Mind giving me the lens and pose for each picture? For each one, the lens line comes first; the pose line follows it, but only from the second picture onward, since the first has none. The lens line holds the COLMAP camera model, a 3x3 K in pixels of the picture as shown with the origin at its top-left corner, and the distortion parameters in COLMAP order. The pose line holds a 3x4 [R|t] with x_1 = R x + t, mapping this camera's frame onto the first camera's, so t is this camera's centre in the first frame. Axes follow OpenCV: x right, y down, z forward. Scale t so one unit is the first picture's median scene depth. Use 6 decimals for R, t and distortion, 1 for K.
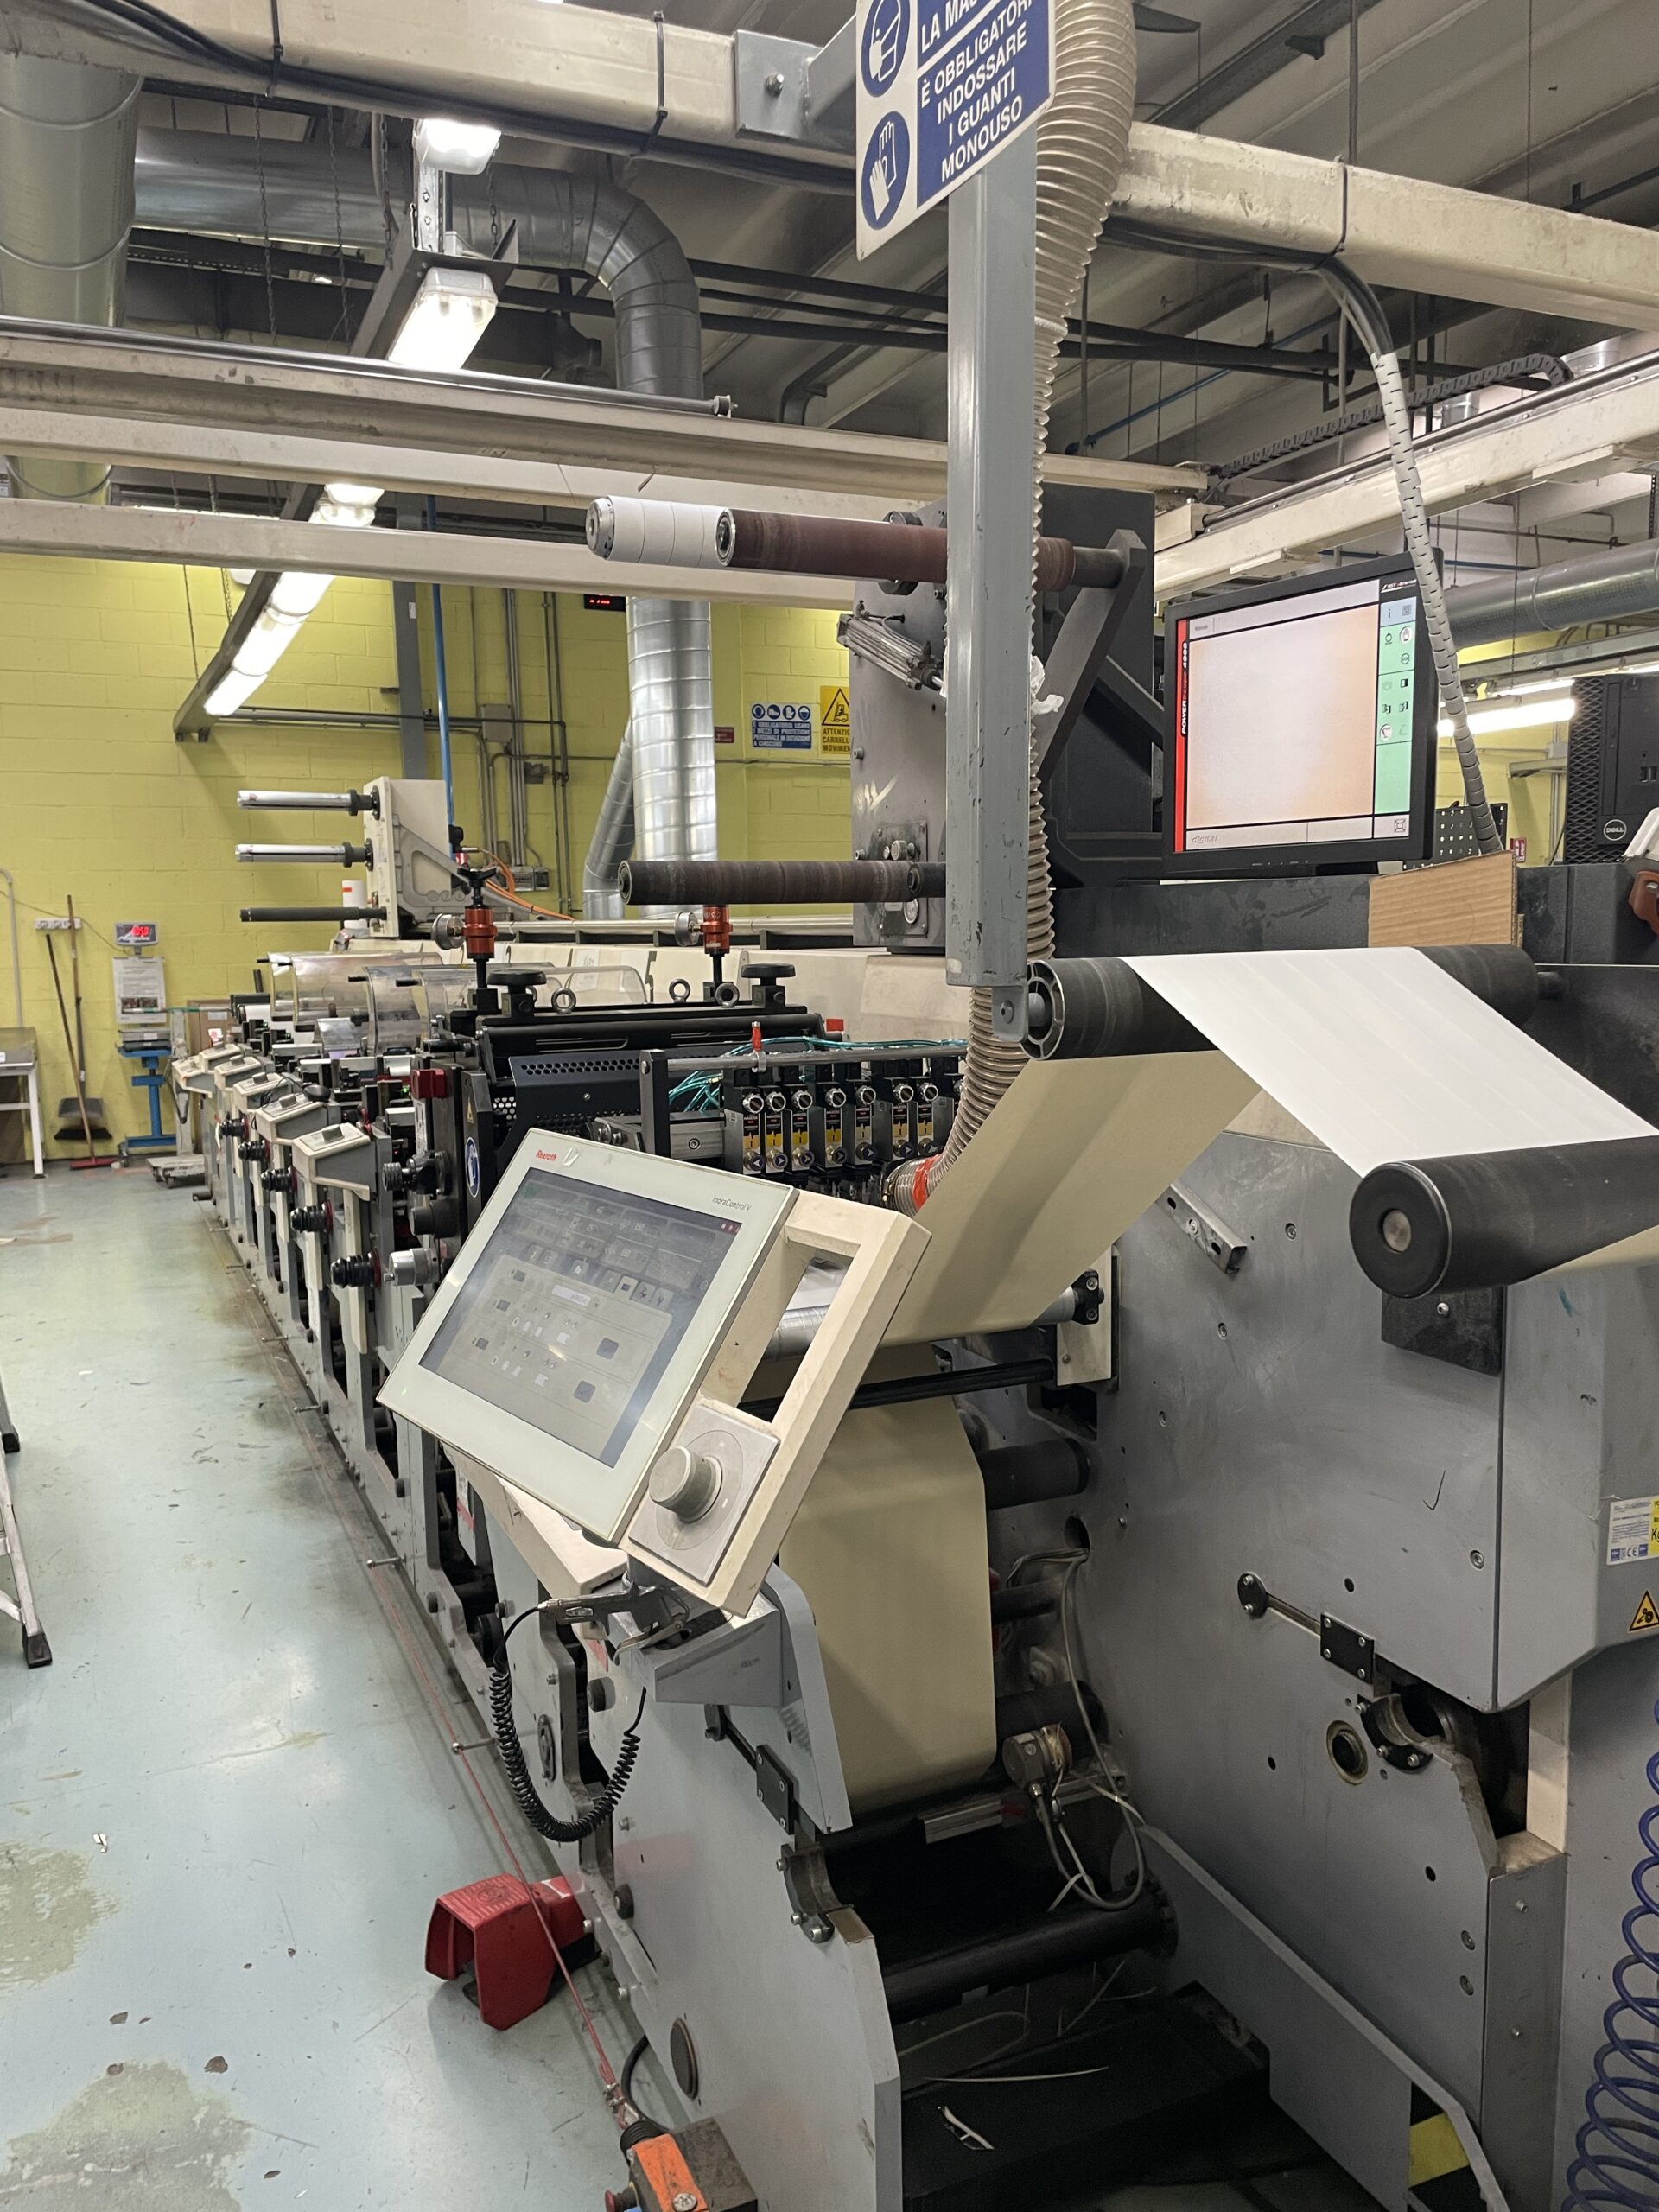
lens RADIAL K [[1687.3, 0, 852.9], [0, 1687.3, 1099.9], [0, 0, 1]] dist [0.076763, -0.096476]
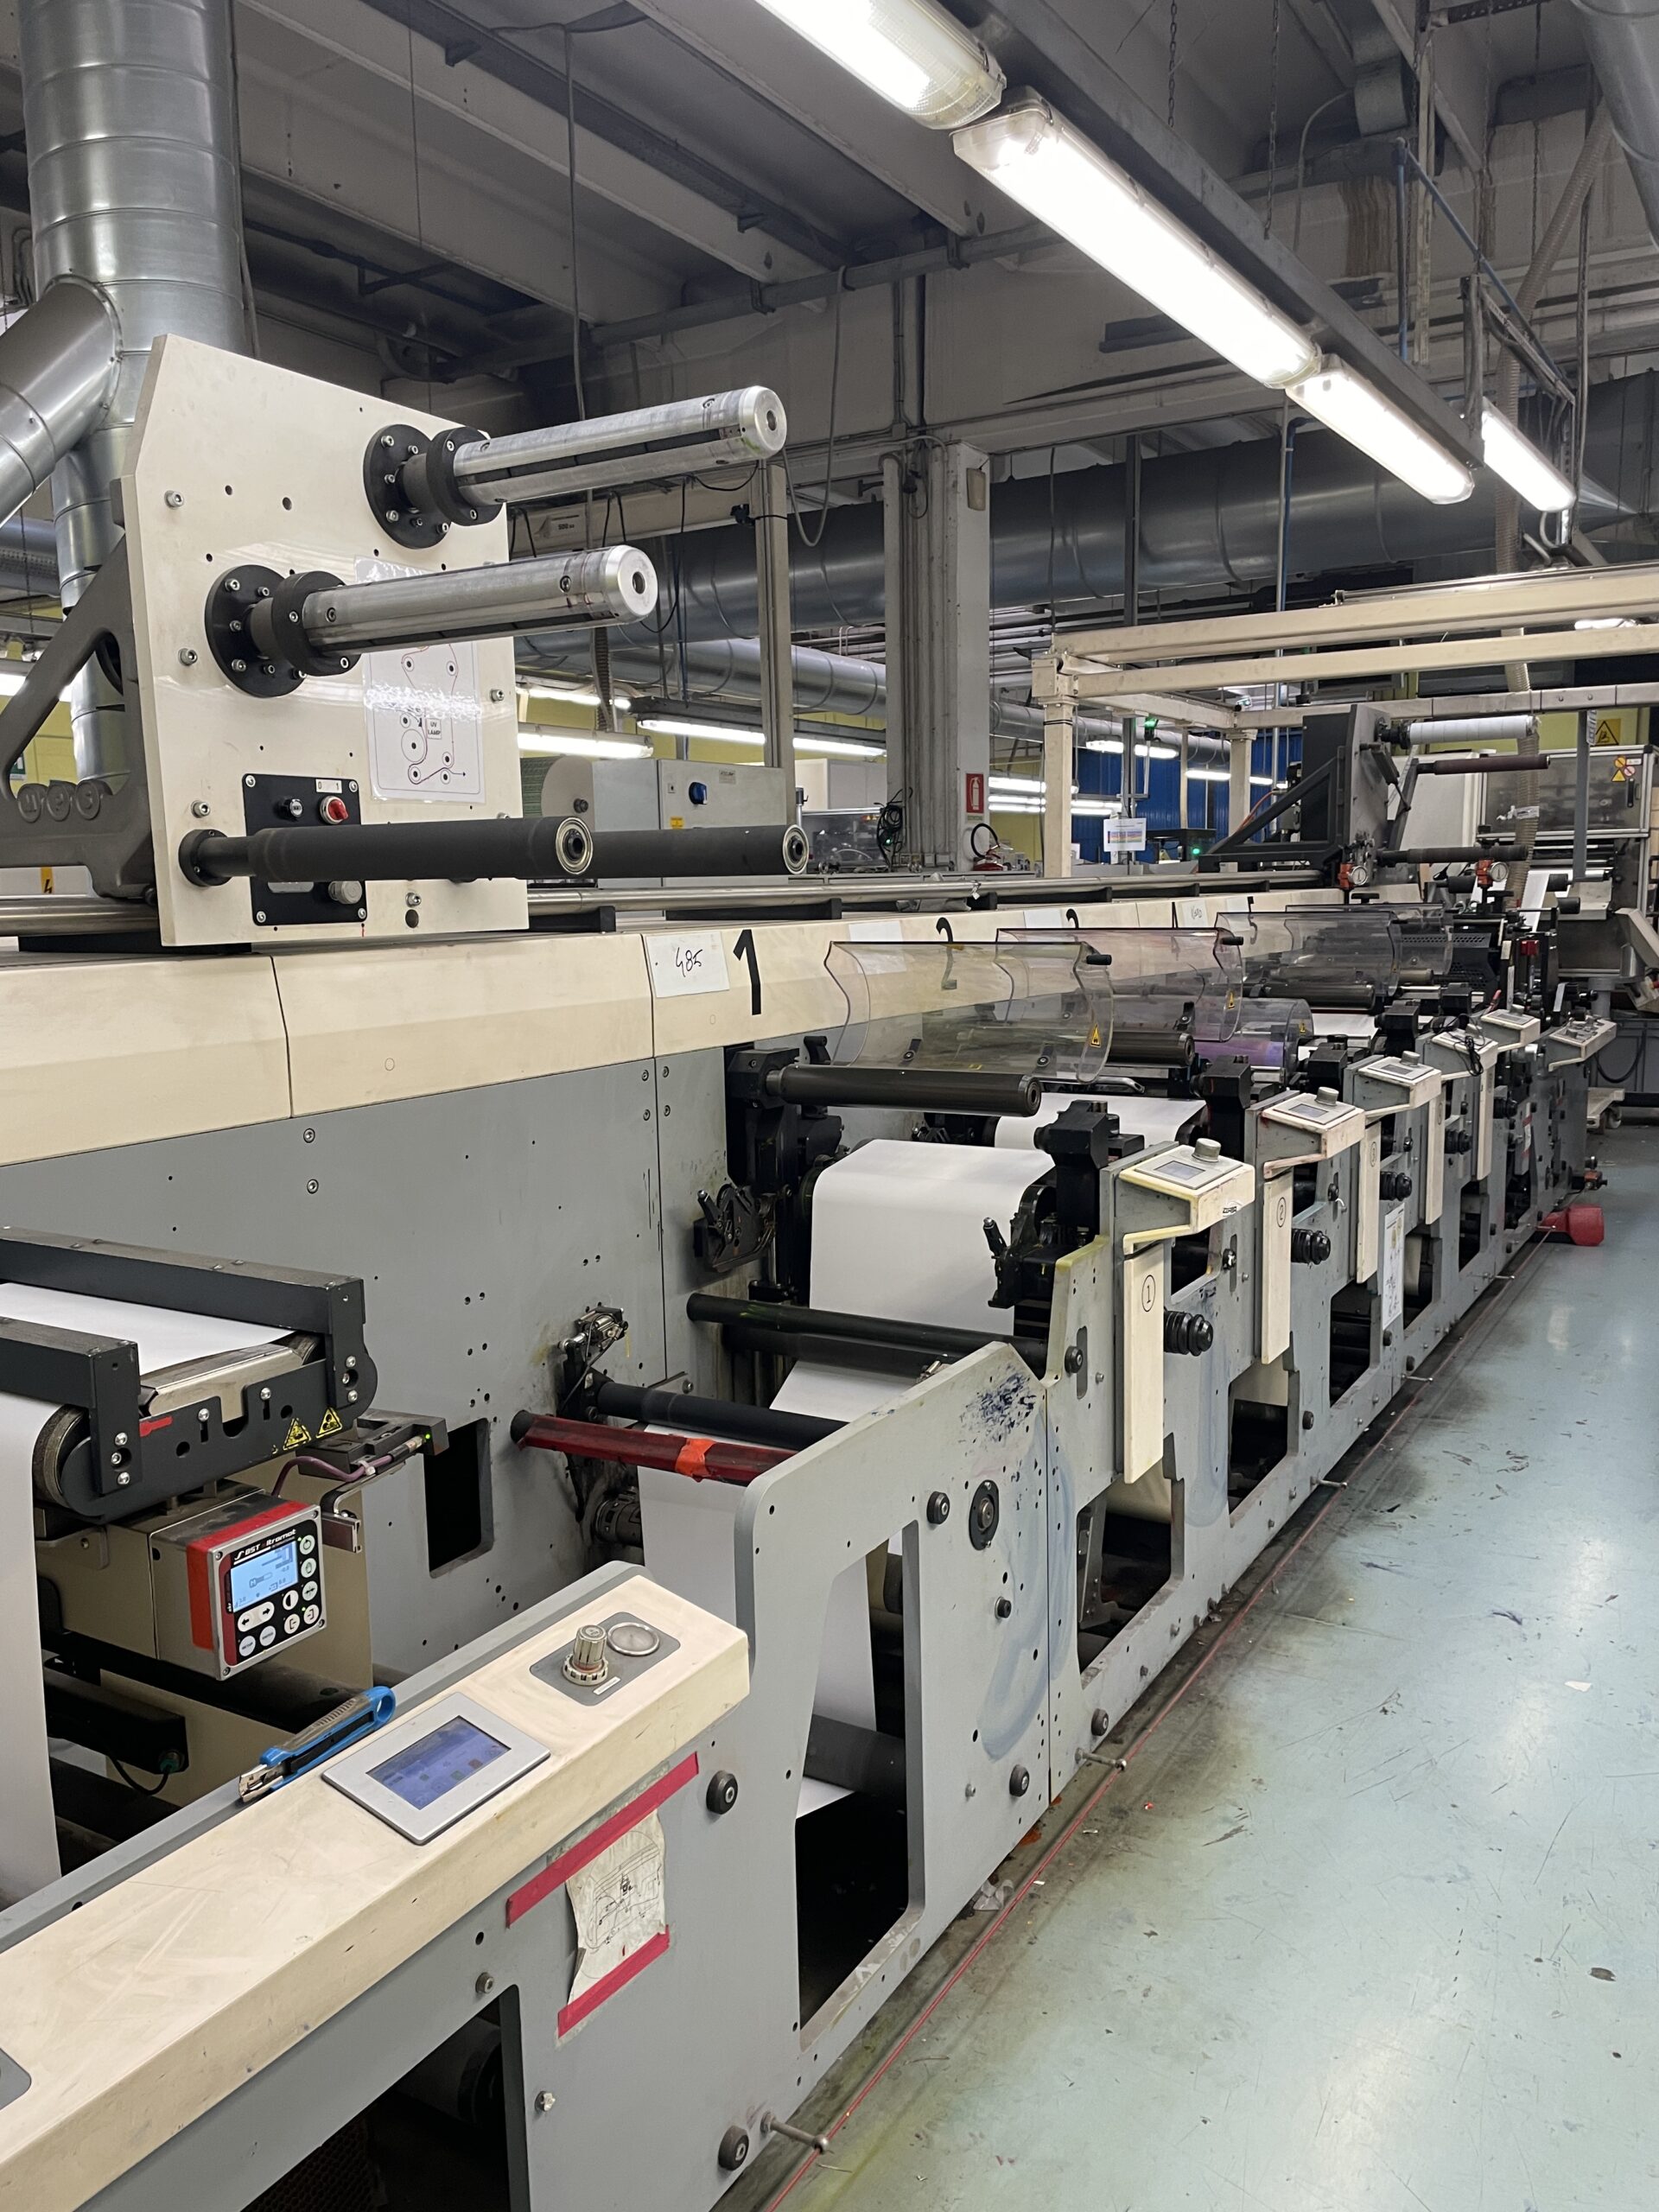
lens RADIAL K [[1687.3, 0, 852.9], [0, 1687.3, 1099.9], [0, 0, 1]] dist [0.076763, -0.096476]
pose [[-0.576673, -0.078501, 0.813195, -0.578564], [0.116316, 0.977344, 0.176832, -0.114007], [-0.808652, 0.196562, -0.554477, 1.126628]]
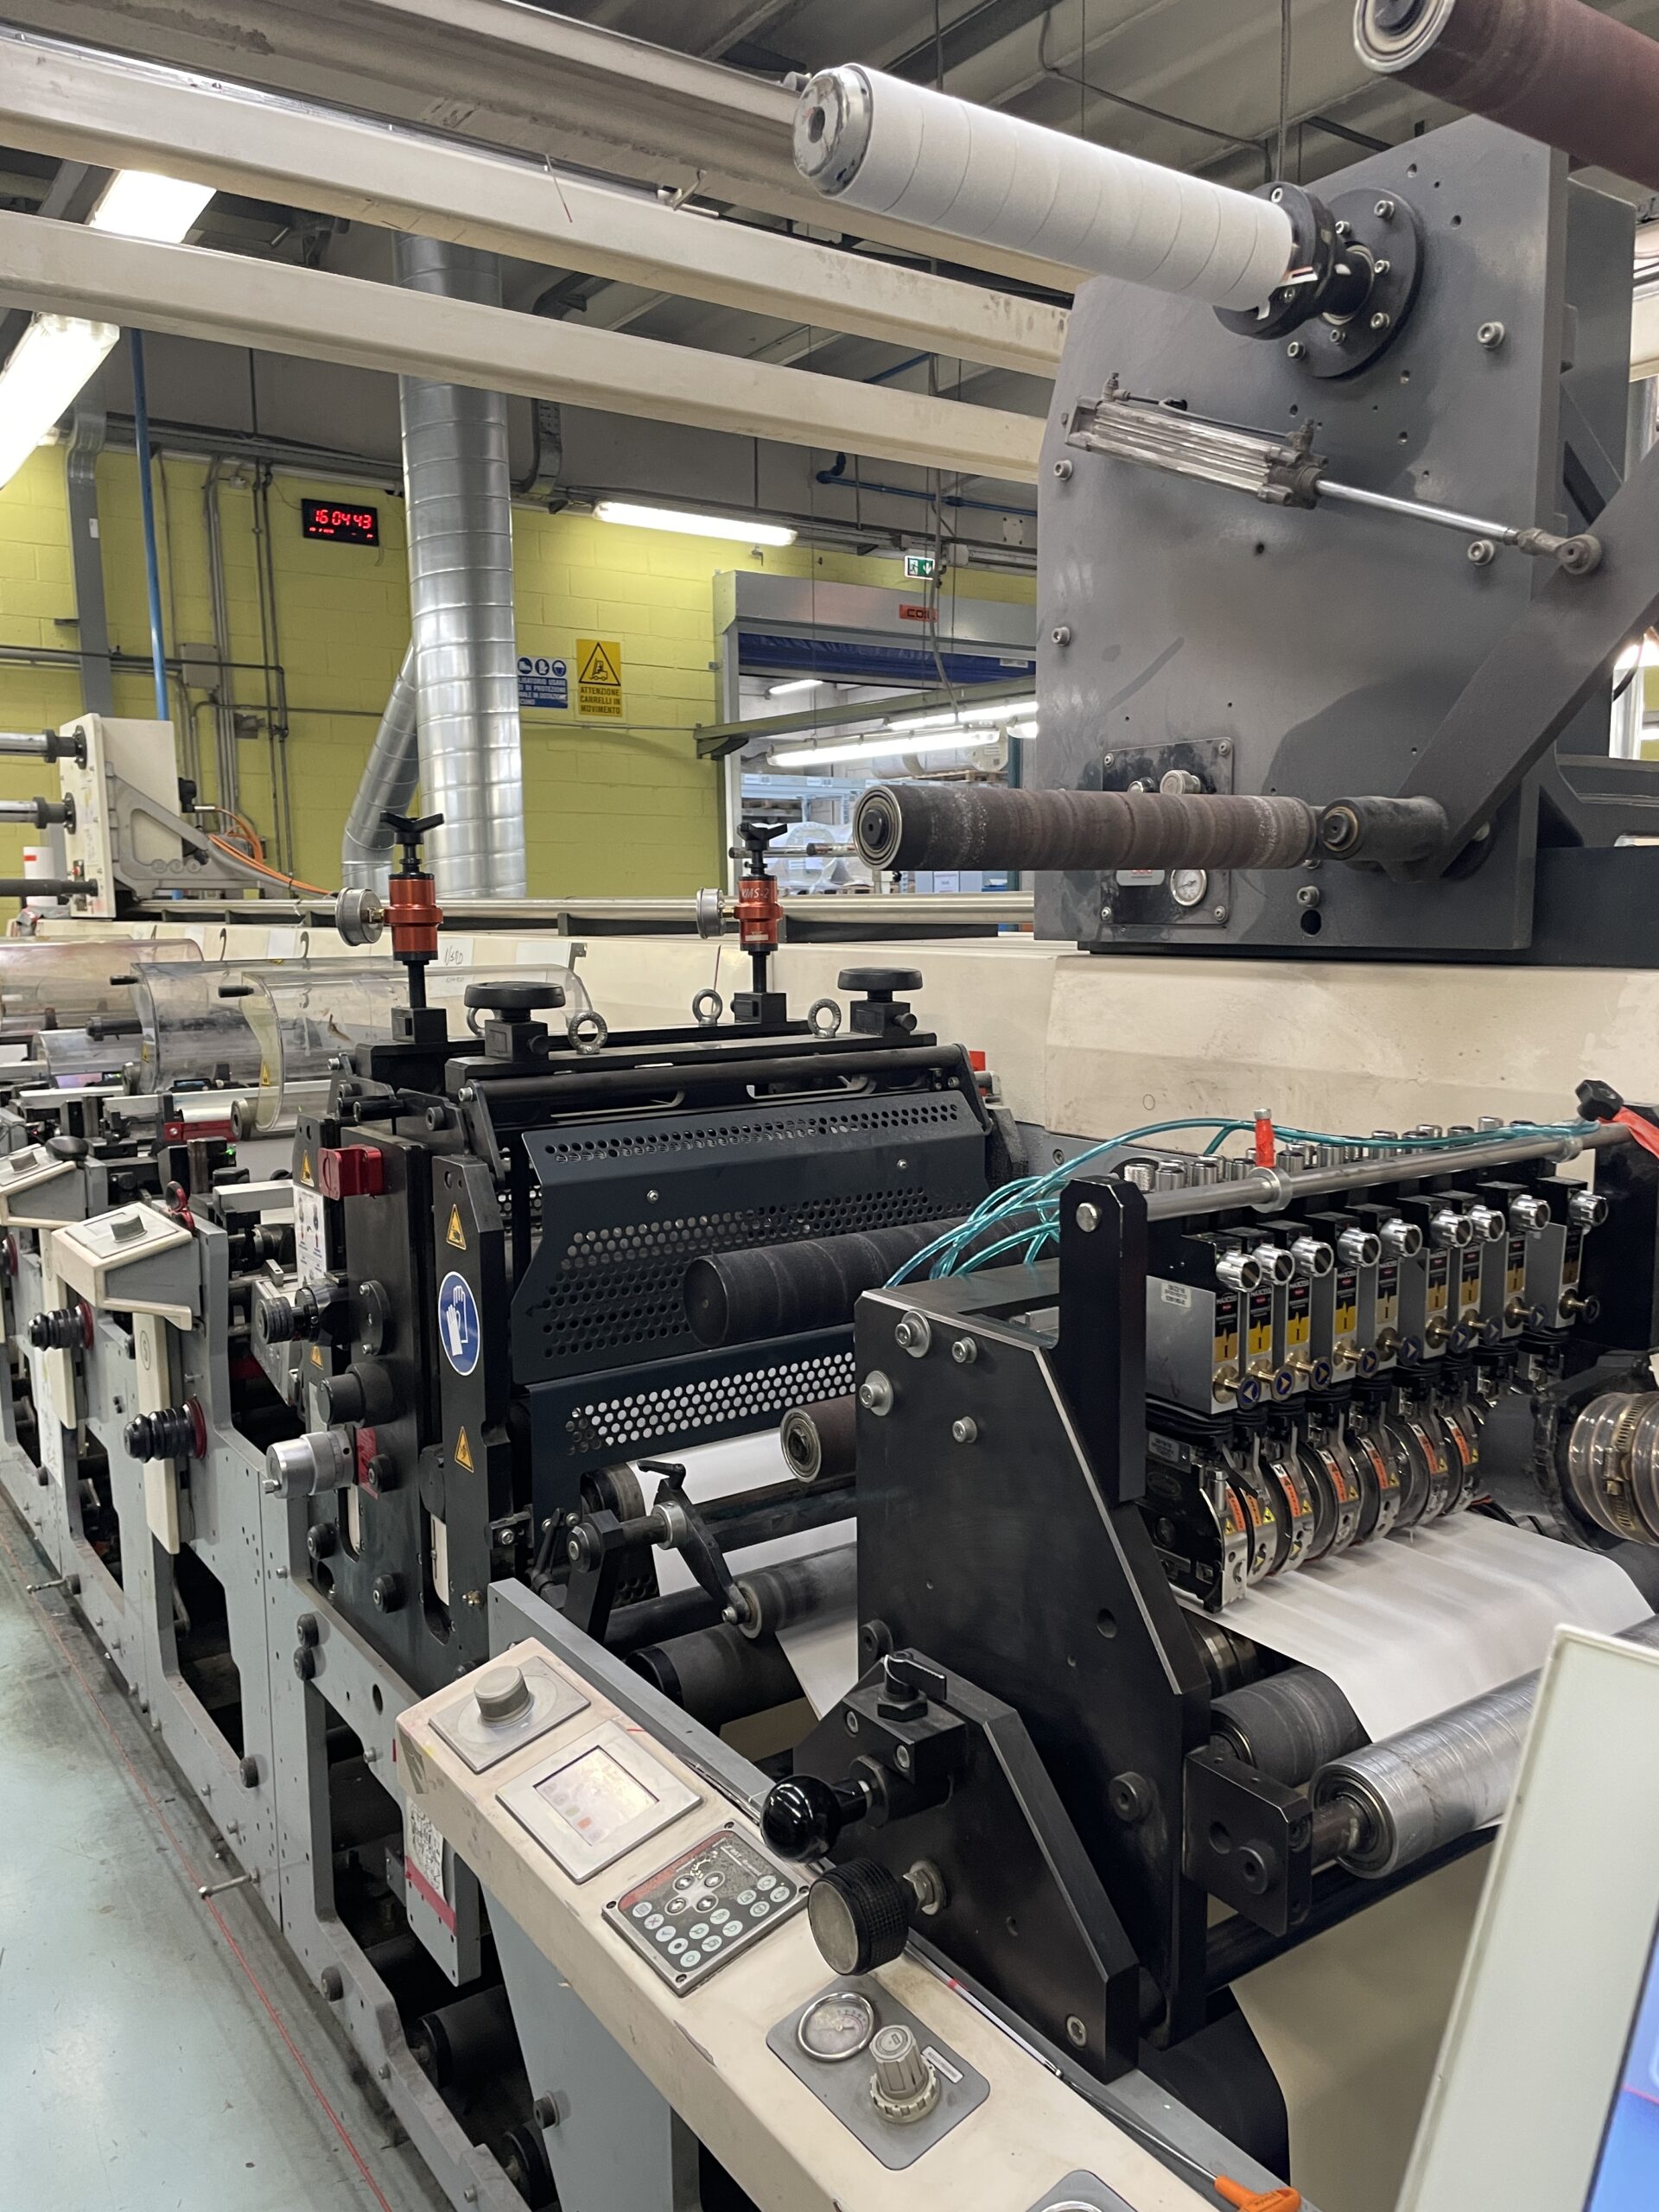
lens RADIAL K [[1687.3, 0, 852.9], [0, 1687.3, 1099.9], [0, 0, 1]] dist [0.076763, -0.096476]
pose [[0.983292, -0.014521, 0.181456, -0.075121], [0.012593, 0.999851, 0.011768, -0.016080], [-0.181600, -0.009286, 0.983329, 0.154770]]
